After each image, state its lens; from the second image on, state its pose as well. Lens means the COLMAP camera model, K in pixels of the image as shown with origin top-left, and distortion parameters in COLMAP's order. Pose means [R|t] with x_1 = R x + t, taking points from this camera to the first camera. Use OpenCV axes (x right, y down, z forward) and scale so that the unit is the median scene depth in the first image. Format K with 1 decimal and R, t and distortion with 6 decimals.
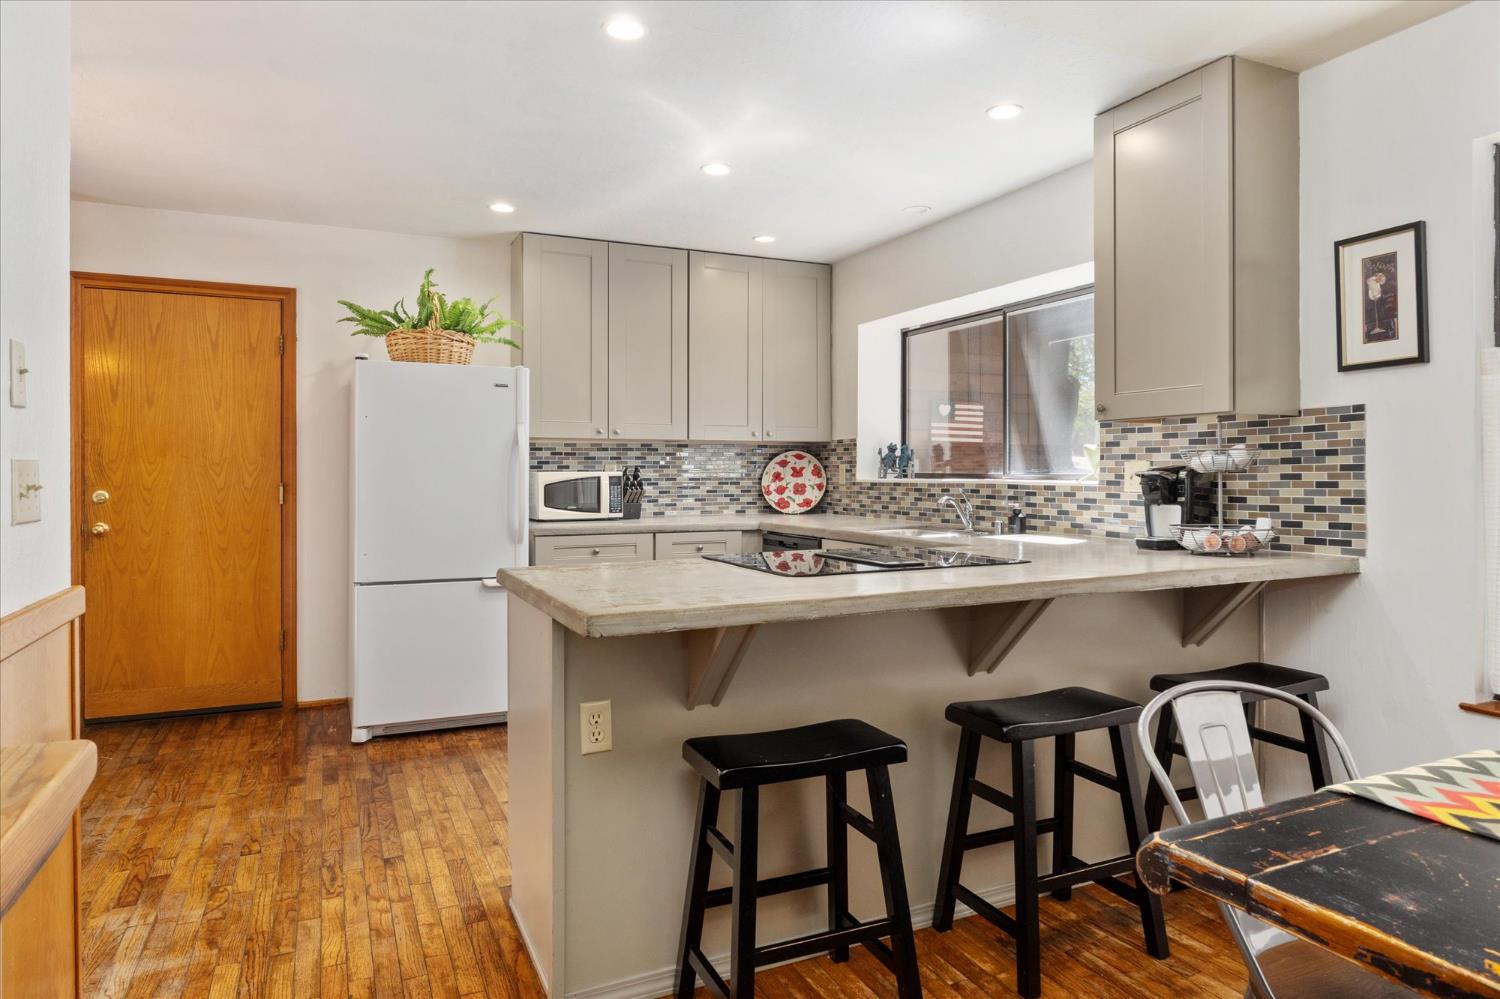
lens RADIAL K [[905.4, 0, 759.1], [0, 905.4, 476.8], [0, 0, 1]] dist [-0.002626, -0.001922]
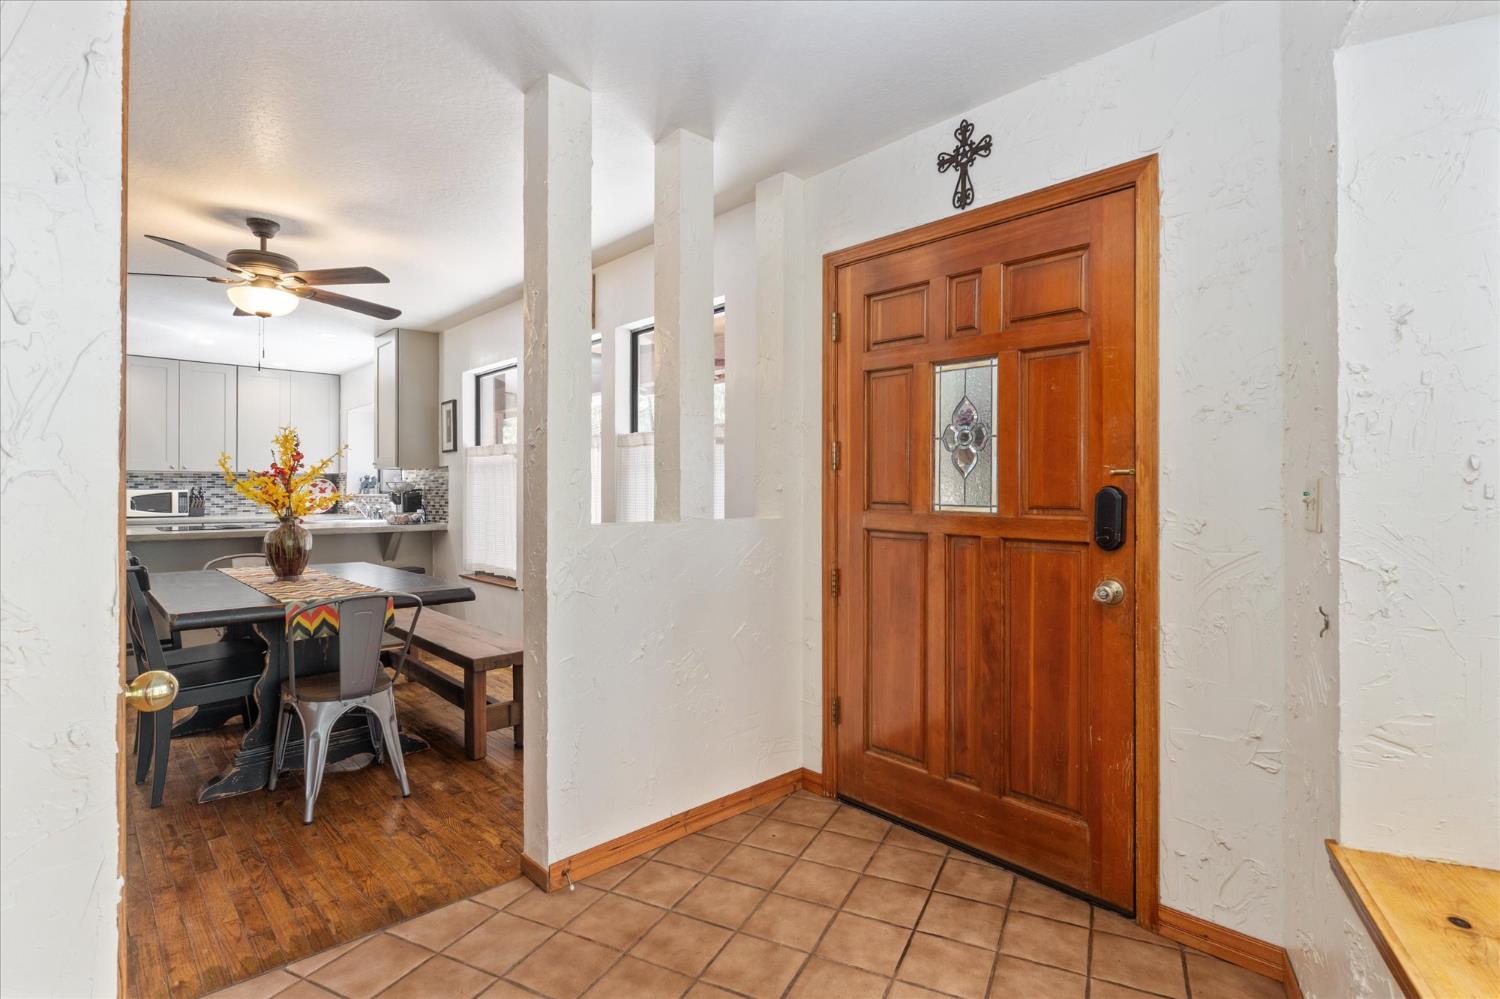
lens RADIAL K [[725.8, 0, 754.9], [0, 725.8, 491.0], [0, 0, 1]] dist [-0.007628, -0.000316]
pose [[0.951656, 0.003636, 0.307143, 0.526439], [-0.002354, 0.999987, -0.004543, 0.000881], [-0.307156, 0.003601, 0.951652, -0.776373]]
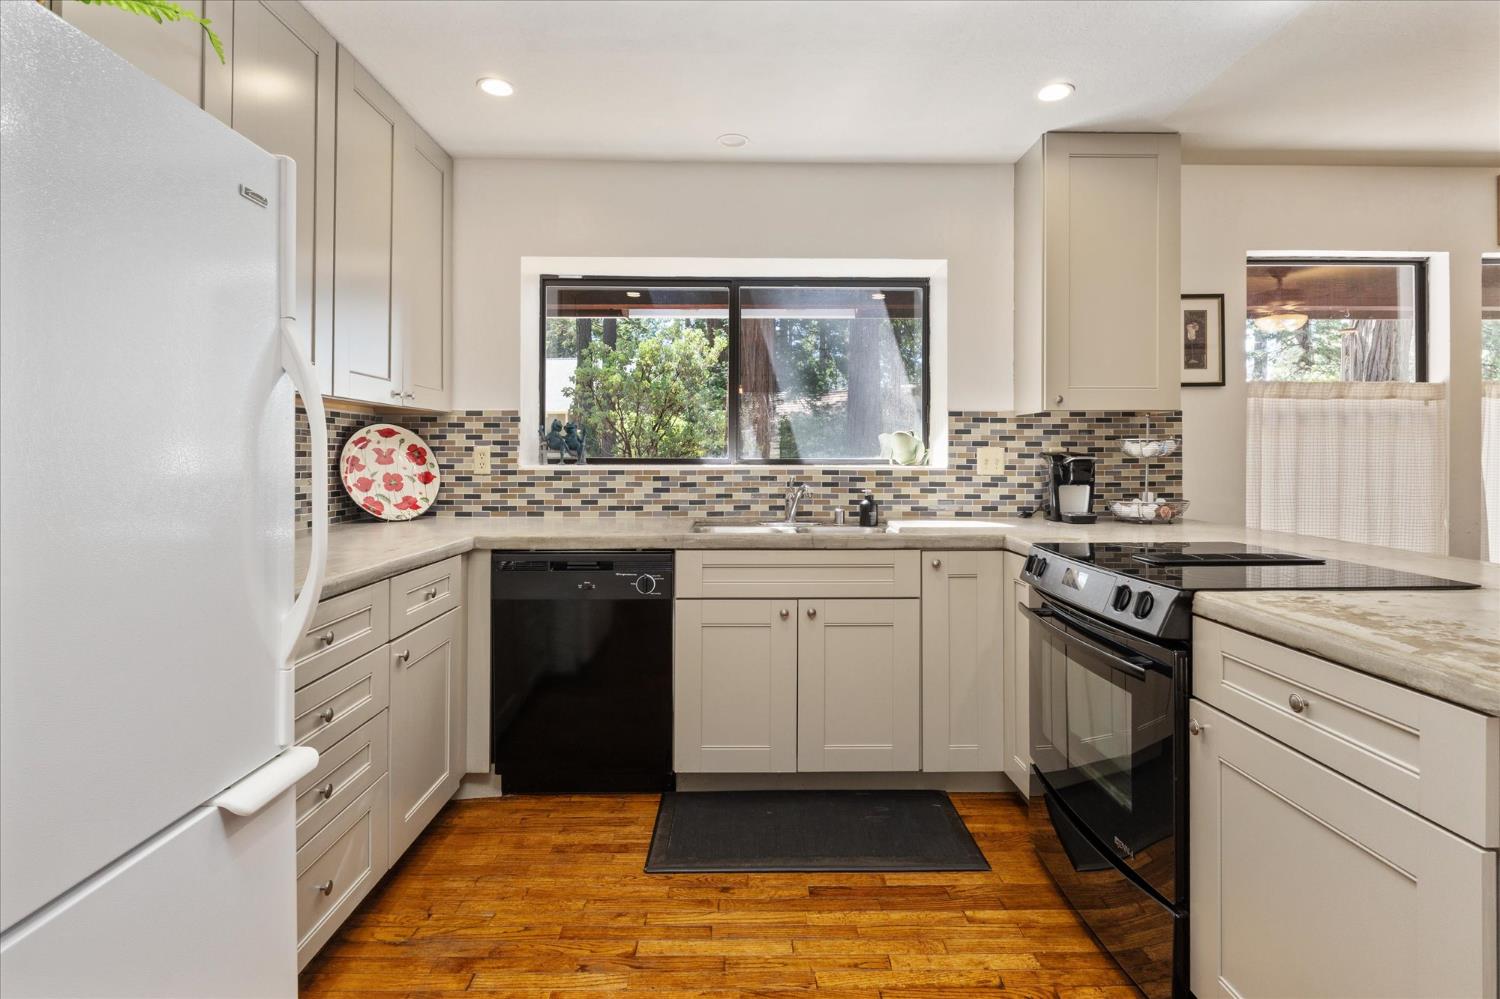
lens RADIAL K [[764.3, 0, 744.5], [0, 764.3, 460.3], [0, 0, 1]] dist [-0.007368, 0.002361]
pose [[0.414822, -0.001509, 0.909901, -0.446723], [0.003627, 0.999993, 0.000005, -0.001930], [-0.909895, 0.003298, 0.414825, 0.684033]]
